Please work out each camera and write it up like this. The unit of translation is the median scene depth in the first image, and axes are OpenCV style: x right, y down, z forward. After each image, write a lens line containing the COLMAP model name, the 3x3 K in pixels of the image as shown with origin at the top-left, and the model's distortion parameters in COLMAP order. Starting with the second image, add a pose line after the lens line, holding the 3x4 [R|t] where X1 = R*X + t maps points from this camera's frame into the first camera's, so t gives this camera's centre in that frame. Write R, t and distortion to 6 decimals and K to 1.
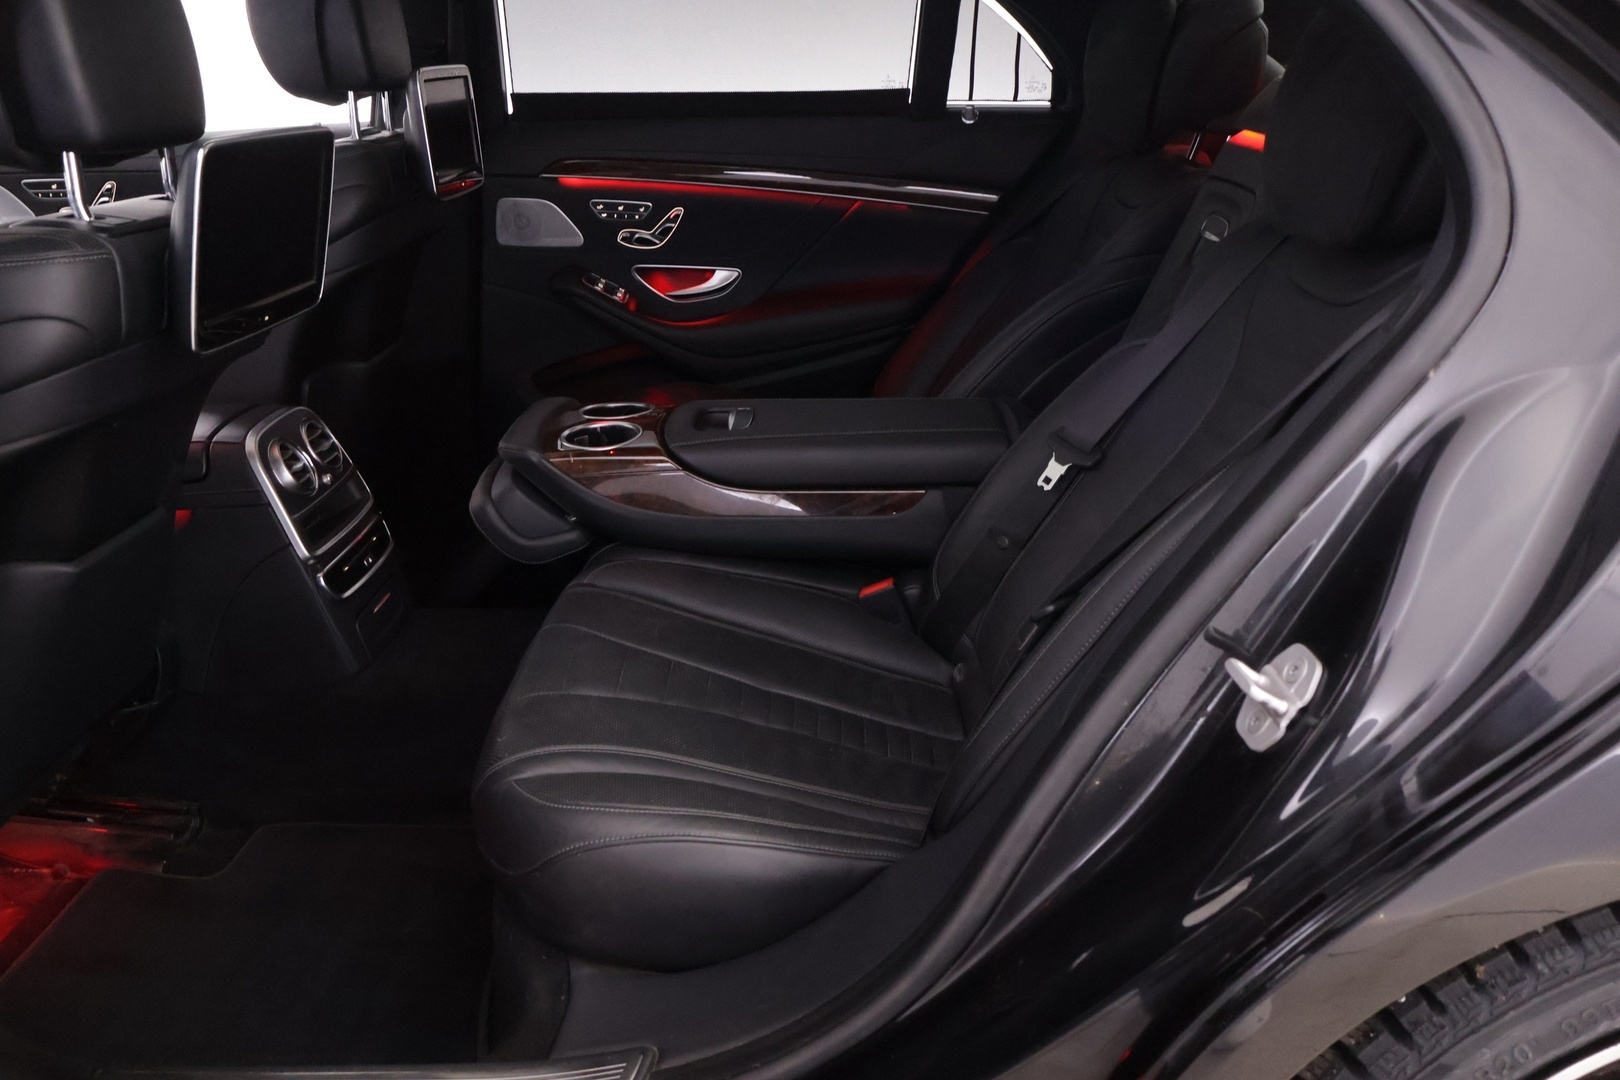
lens RADIAL K [[1455.0, 0, 809.4], [0, 1455.0, 512.8], [0, 0, 1]] dist [0.001280, 0.008469]
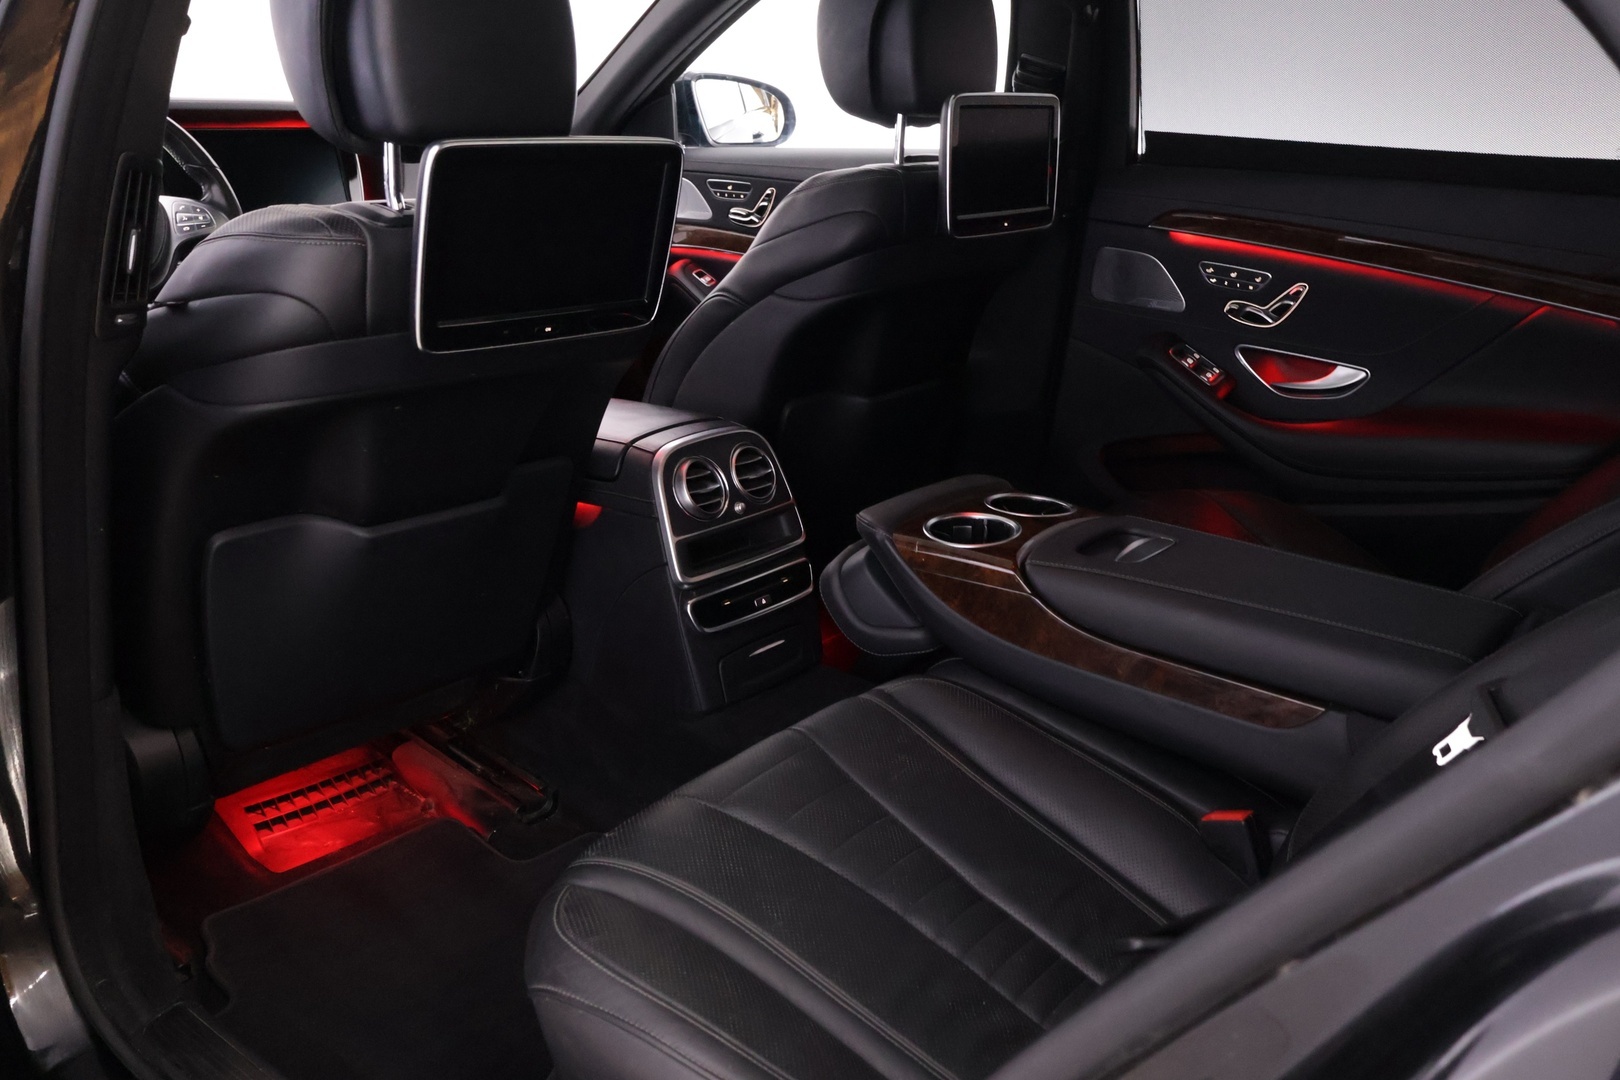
lens RADIAL K [[1455.0, 0, 809.4], [0, 1455.0, 512.8], [0, 0, 1]] dist [0.001280, 0.008469]
pose [[0.776623, 0.224196, -0.588721, 0.207949], [-0.238971, 0.969526, 0.053970, -0.063968], [0.582880, 0.098773, 0.806533, 0.196506]]
